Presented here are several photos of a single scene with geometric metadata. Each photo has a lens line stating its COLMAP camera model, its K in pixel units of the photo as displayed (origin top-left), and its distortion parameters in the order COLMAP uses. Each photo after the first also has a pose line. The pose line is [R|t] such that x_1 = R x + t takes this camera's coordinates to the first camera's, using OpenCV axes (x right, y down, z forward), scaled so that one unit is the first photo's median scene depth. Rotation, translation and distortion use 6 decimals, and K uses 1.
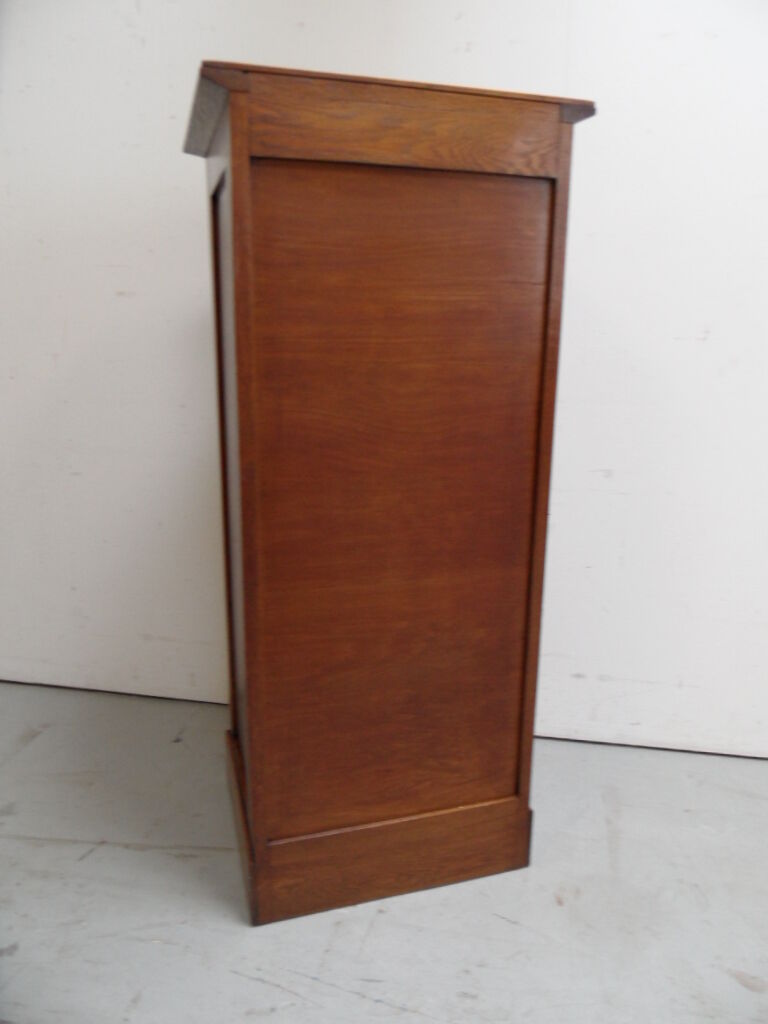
lens RADIAL K [[748.2, 0, 377.6], [0, 748.2, 509.0], [0, 0, 1]] dist [-0.033066, 0.020942]
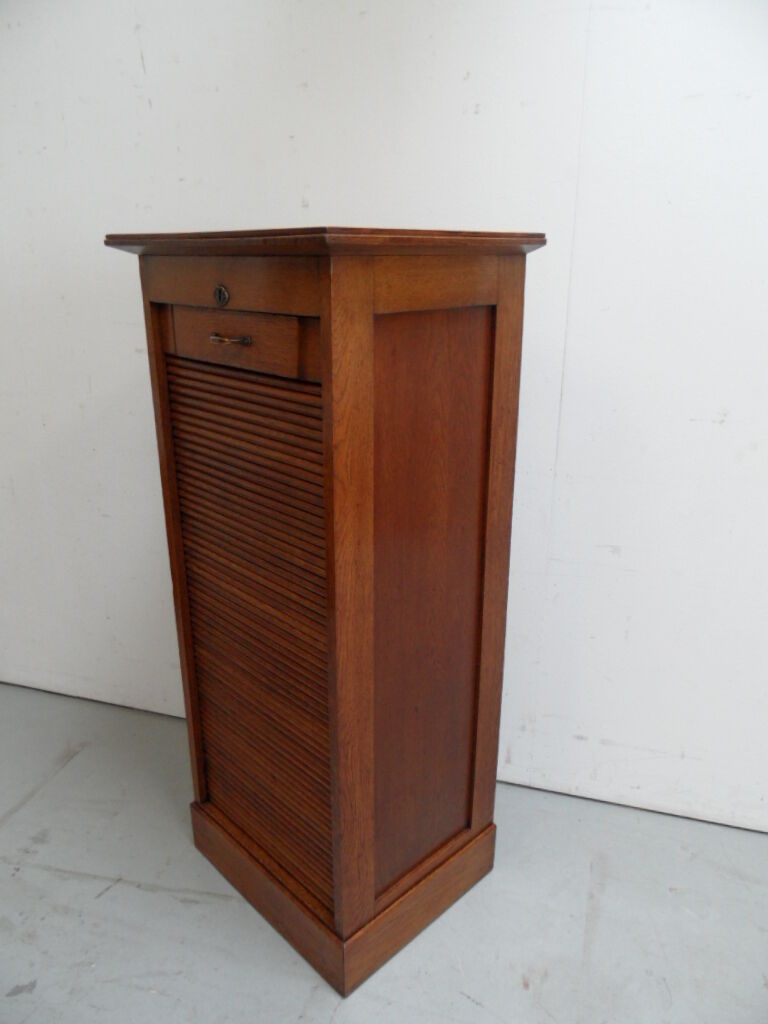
lens RADIAL K [[748.2, 0, 371.8], [0, 748.2, 512.6], [0, 0, 1]] dist [-0.033066, 0.020942]
pose [[0.993104, 0.028049, -0.113836, 0.118019], [-0.016221, 0.994494, 0.103530, -0.221566], [0.116113, -0.100970, 0.988091, 0.003407]]
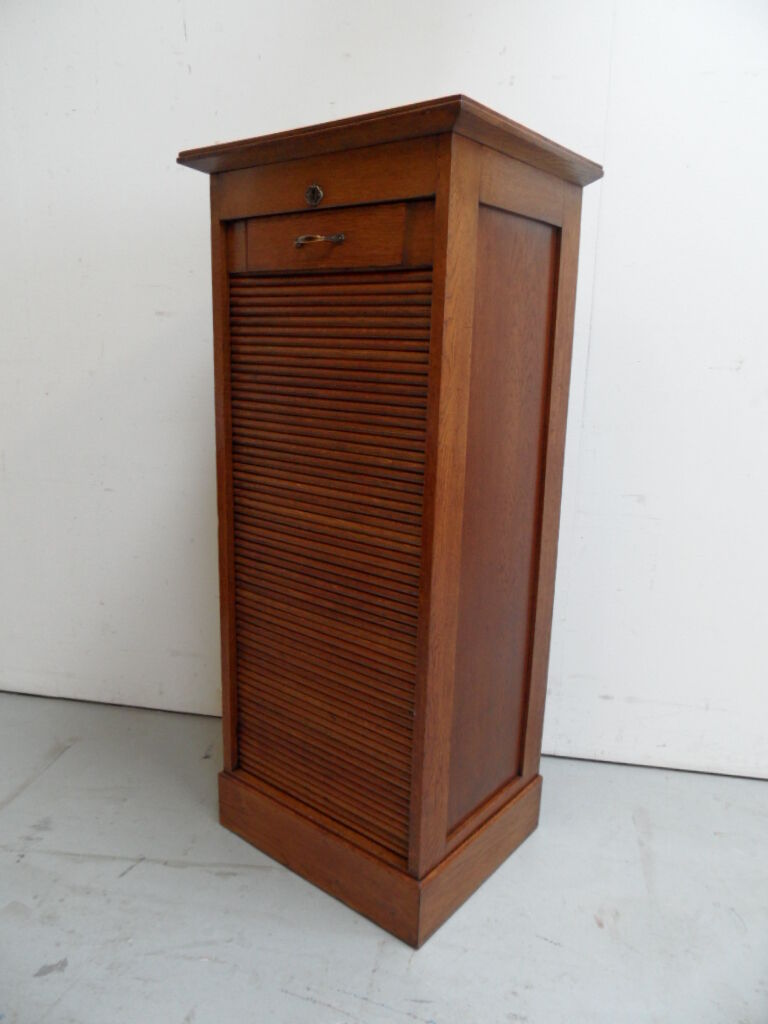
lens RADIAL K [[748.2, 0, 367.9], [0, 748.2, 510.5], [0, 0, 1]] dist [-0.033066, 0.020942]
pose [[0.999878, 0.014760, 0.005196, -0.077263], [-0.014686, 0.999794, -0.014037, -0.013893], [-0.005402, 0.013959, 0.999888, -0.015033]]
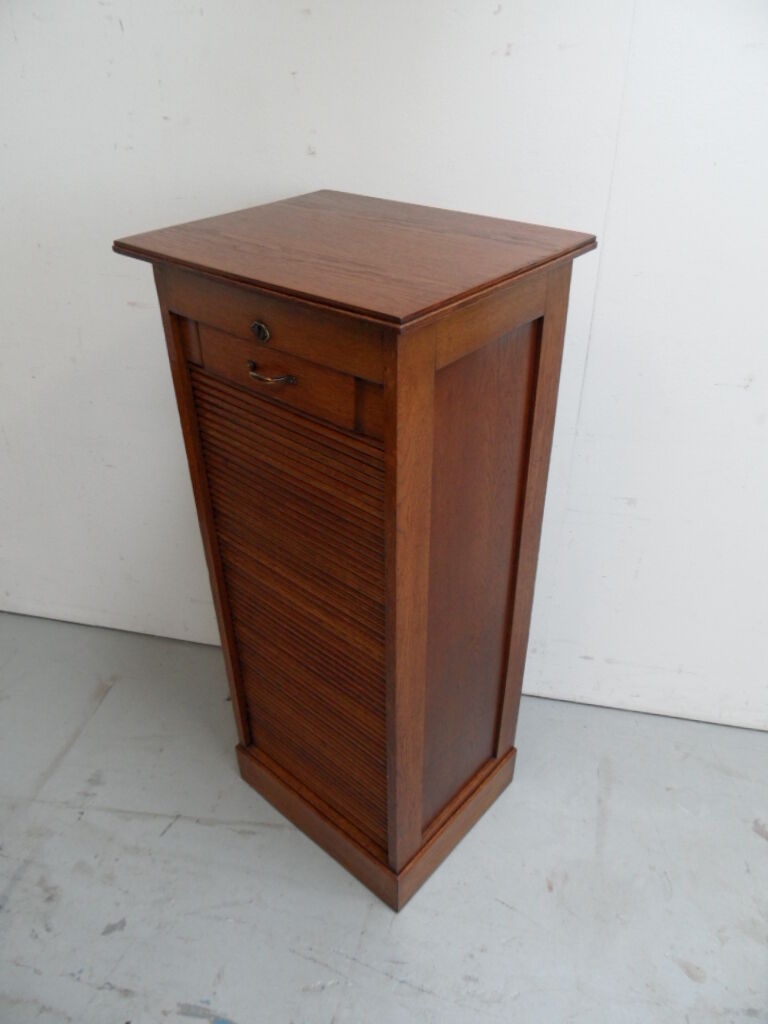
lens RADIAL K [[748.2, 0, 370.7], [0, 748.2, 504.1], [0, 0, 1]] dist [-0.033066, 0.020942]
pose [[0.998712, -0.001278, -0.050729, 0.009808], [0.018520, 0.939908, 0.340926, -0.454888], [0.047245, -0.341426, 0.938721, 0.040706]]
